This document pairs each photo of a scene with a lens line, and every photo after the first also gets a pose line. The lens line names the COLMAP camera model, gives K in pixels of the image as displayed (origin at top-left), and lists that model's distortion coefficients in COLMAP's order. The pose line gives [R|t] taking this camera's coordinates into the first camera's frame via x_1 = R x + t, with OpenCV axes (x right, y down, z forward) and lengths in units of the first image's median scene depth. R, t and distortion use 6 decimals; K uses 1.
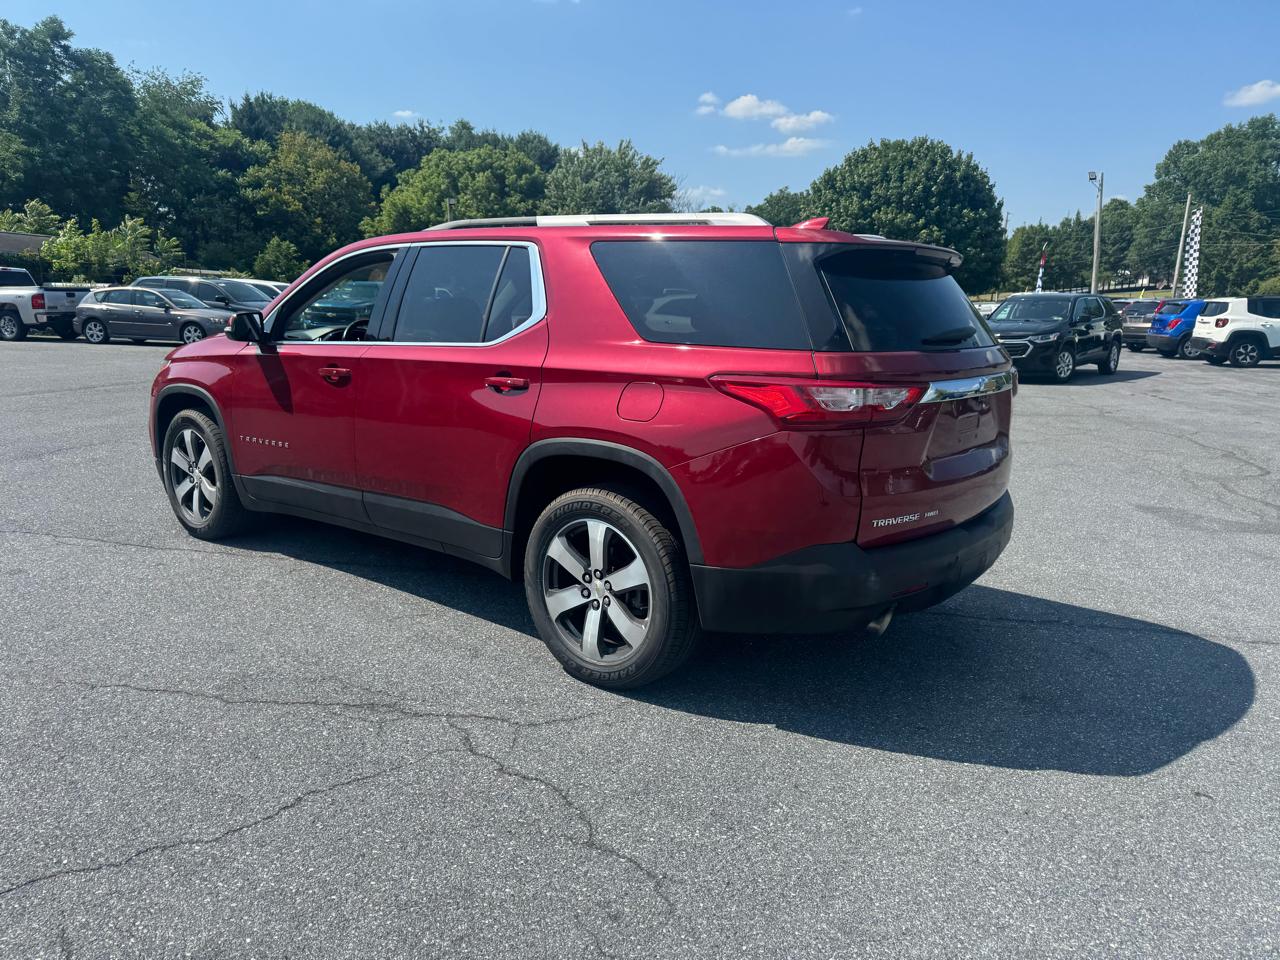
lens RADIAL K [[901.8, 0, 631.1], [0, 901.8, 468.3], [0, 0, 1]] dist [0.043279, -0.049651]
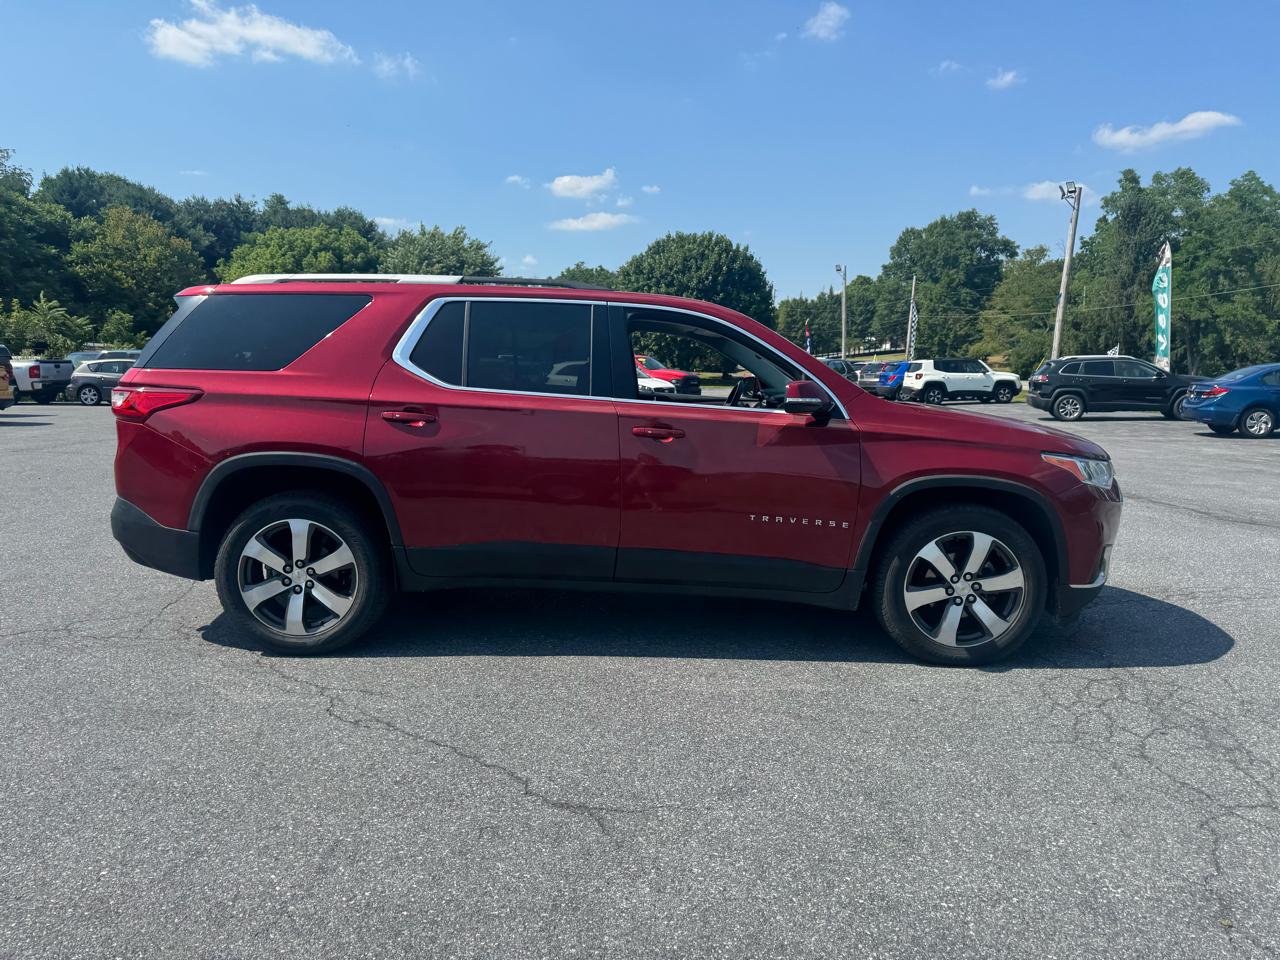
lens RADIAL K [[901.8, 0, 641.5], [0, 901.8, 486.8], [0, 0, 1]] dist [0.043279, -0.049651]
pose [[0.971487, -0.043189, 0.233128, -0.064457], [0.054898, 0.997523, -0.043971, 0.025540], [-0.230651, 0.055516, 0.971451, -0.138921]]
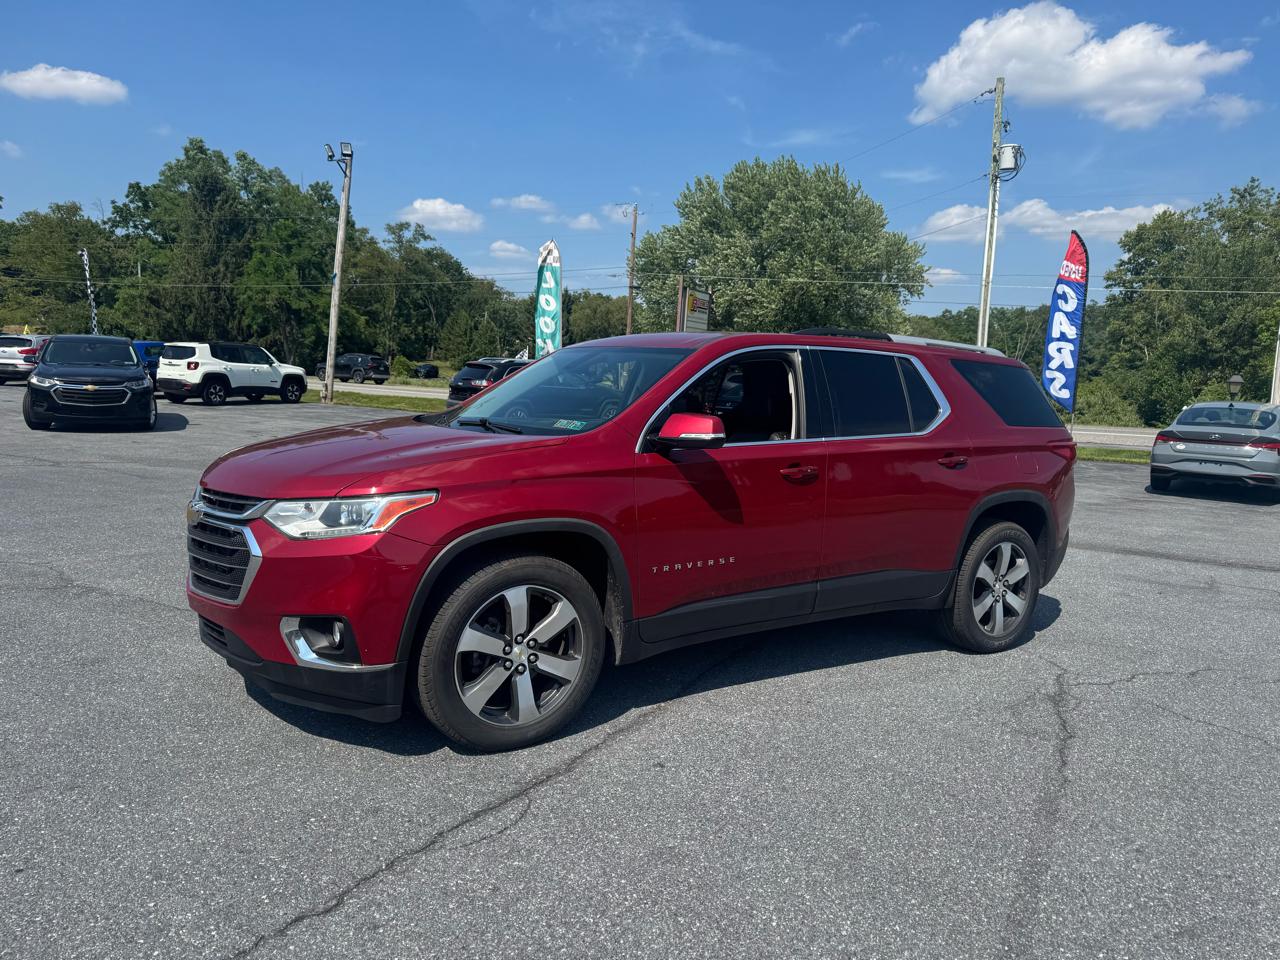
lens RADIAL K [[901.8, 0, 650.1], [0, 901.8, 481.1], [0, 0, 1]] dist [0.043279, -0.049651]
pose [[0.281193, -0.112784, 0.953001, -0.099539], [0.128985, 0.988501, 0.078927, -0.014674], [-0.950944, 0.100729, 0.292507, 0.065748]]
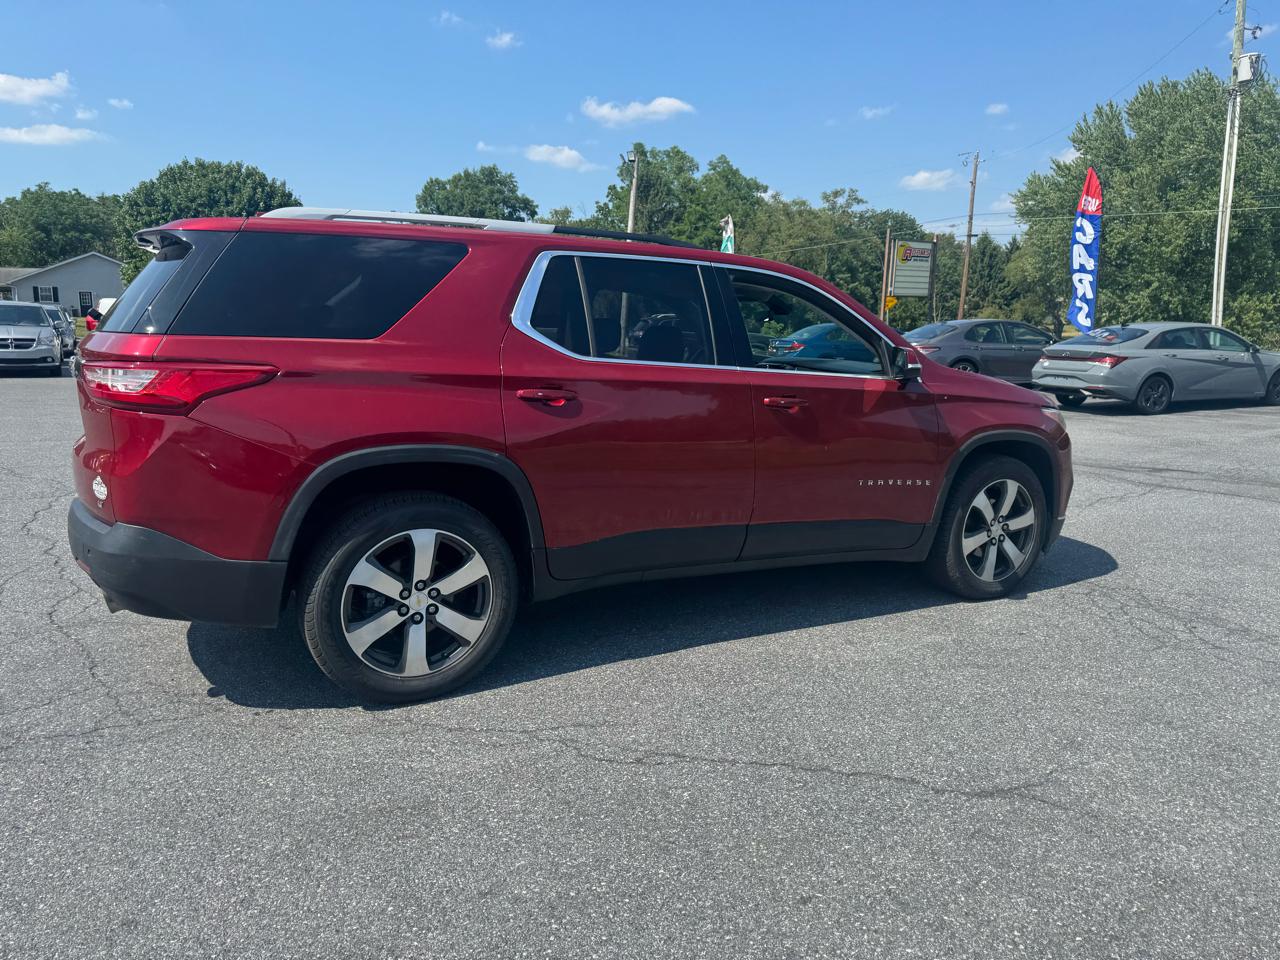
lens RADIAL K [[901.8, 0, 641.8], [0, 901.8, 472.4], [0, 0, 1]] dist [0.043279, -0.049651]
pose [[0.731079, -0.117780, 0.672051, -0.102480], [0.122096, 0.991672, 0.040974, 0.019154], [-0.671280, 0.052099, 0.739371, -0.112956]]
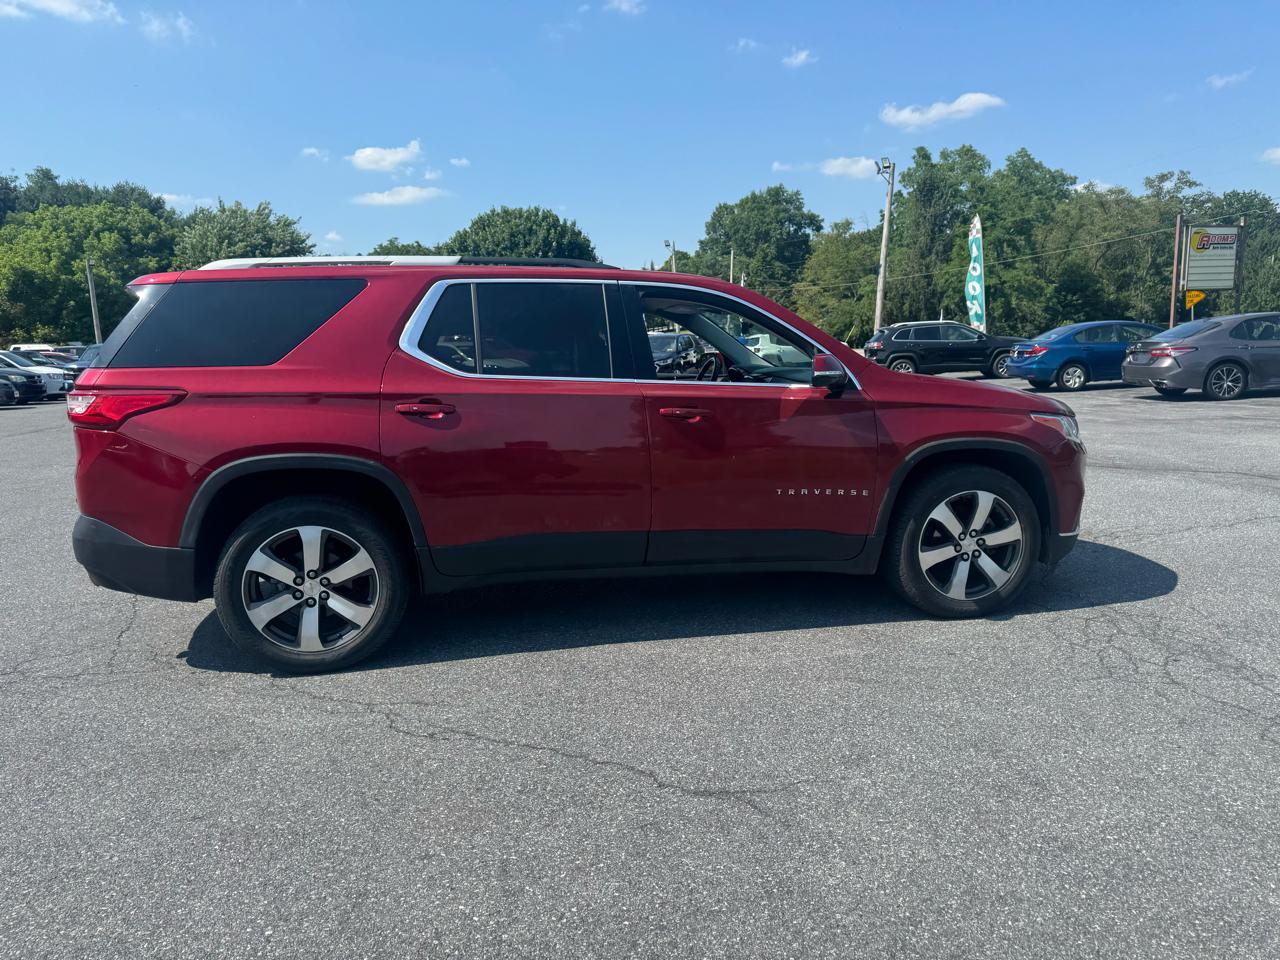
lens RADIAL K [[900.0, 0, 648.9], [0, 900.0, 491.9], [0, 0, 1]] dist [0.046293, -0.053717]
pose [[0.903649, -0.113265, 0.413025, -0.079158], [0.122735, 0.992433, 0.003628, 0.023731], [-0.410311, 0.047414, 0.910712, -0.132882]]
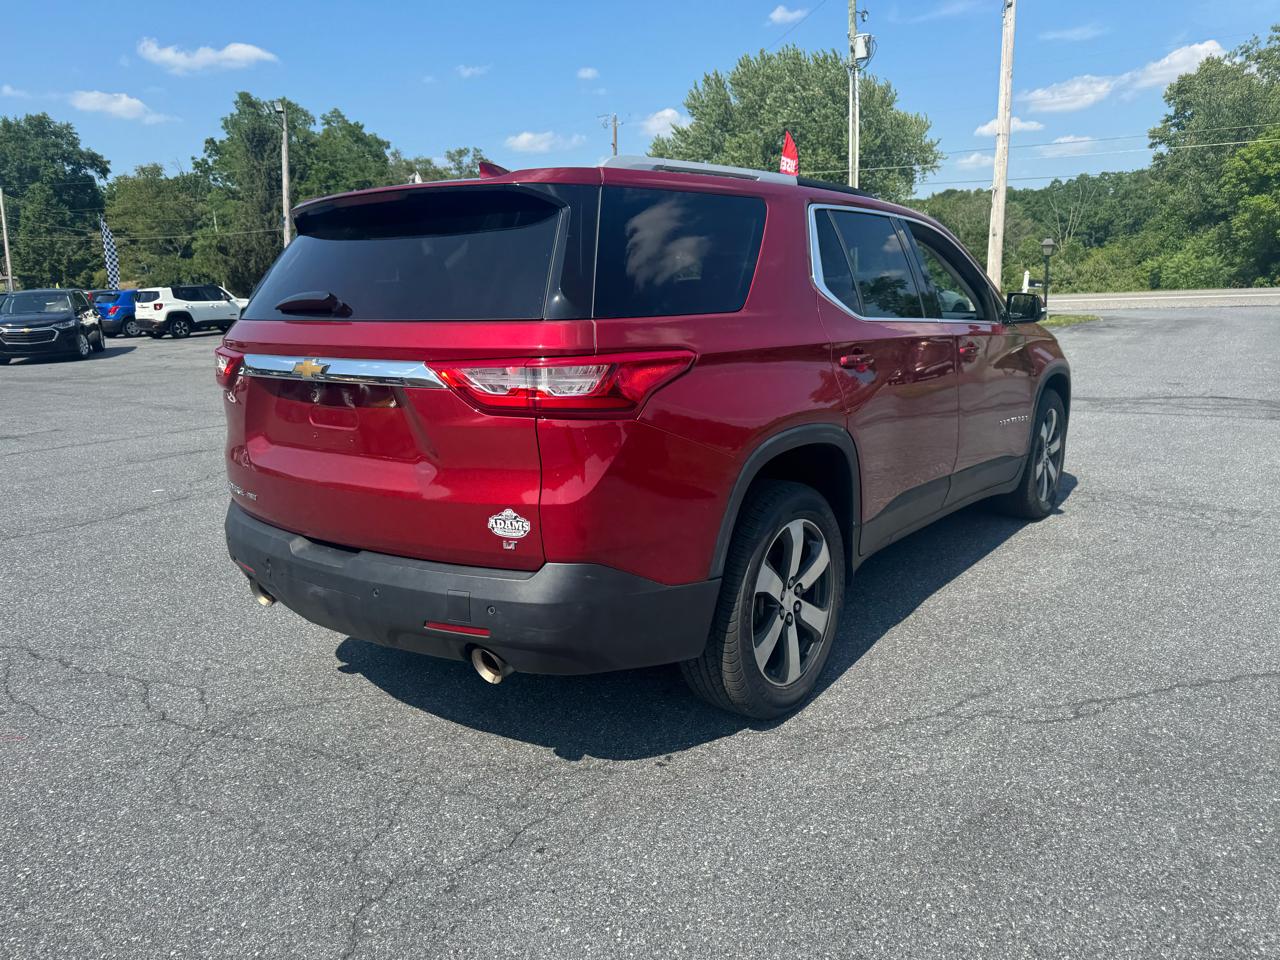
lens RADIAL K [[901.8, 0, 651.8], [0, 901.8, 472.8], [0, 0, 1]] dist [0.043279, -0.049651]
pose [[0.394277, -0.217985, 0.892764, -0.123085], [0.204060, 0.967976, 0.146230, 0.011586], [-0.896050, 0.124522, 0.426132, -0.075723]]
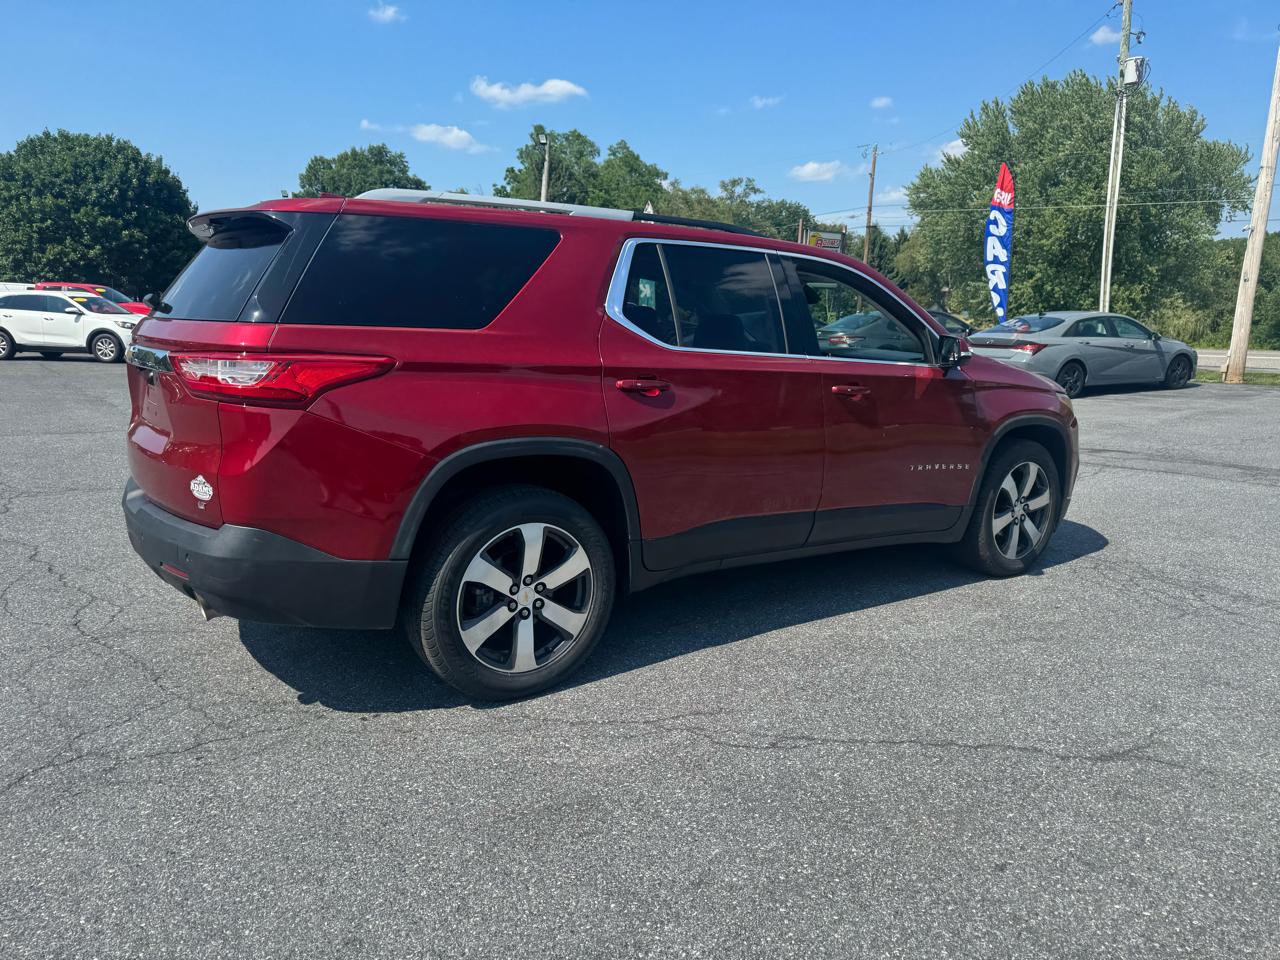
lens RADIAL K [[901.8, 0, 651.9], [0, 901.8, 485.1], [0, 0, 1]] dist [0.043279, -0.049651]
pose [[0.641652, -0.149714, 0.752242, -0.111583], [0.132947, 0.987628, 0.083159, 0.017390], [-0.755386, 0.046649, 0.653618, -0.103337]]
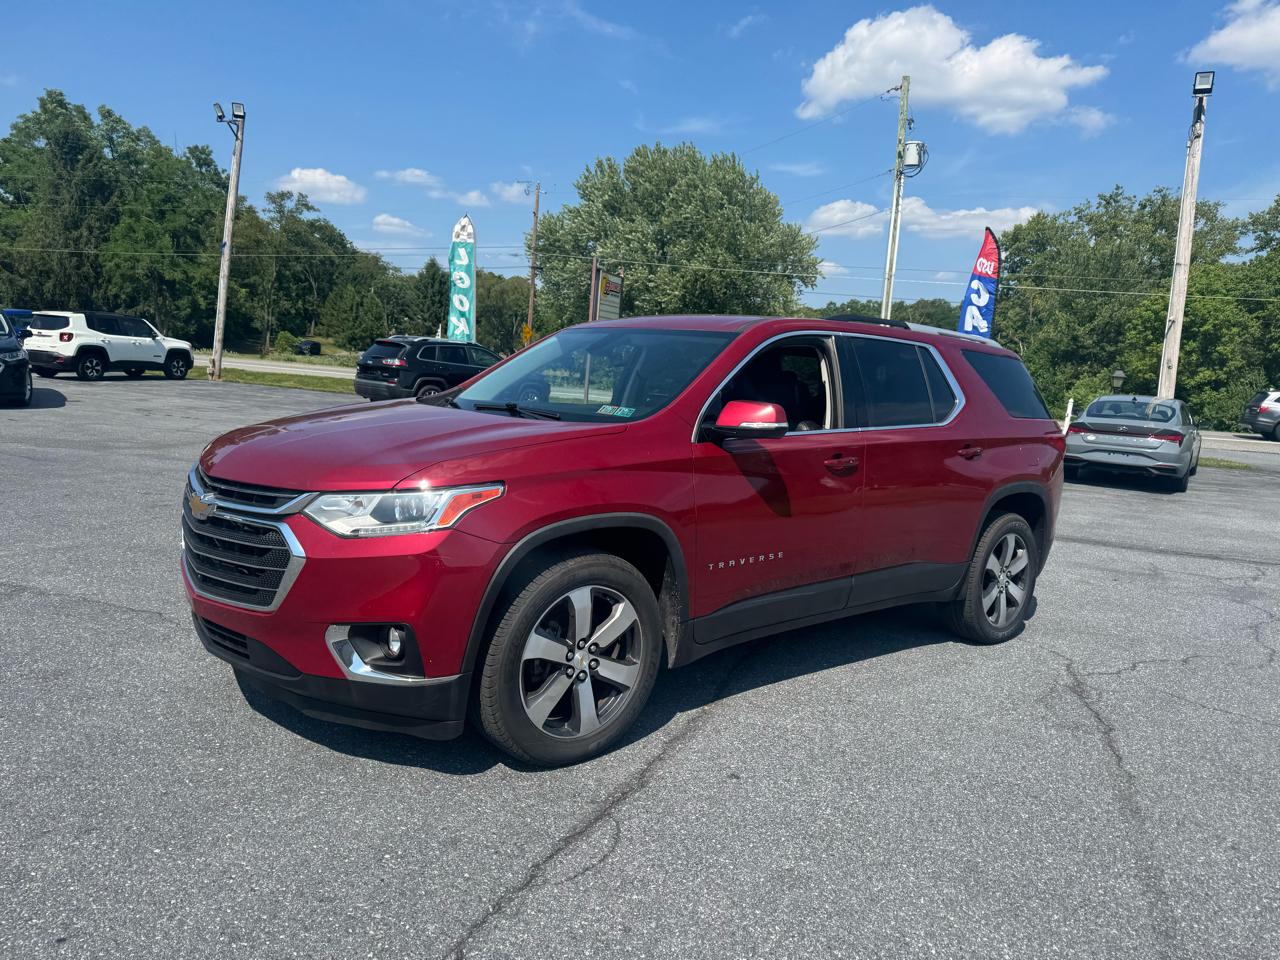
lens RADIAL K [[901.8, 0, 652.3], [0, 901.8, 475.3], [0, 0, 1]] dist [0.043279, -0.049651]
pose [[0.162518, -0.121967, 0.979138, -0.098016], [0.111222, 0.988271, 0.104644, -0.016194], [-0.980417, 0.091896, 0.174178, 0.078122]]
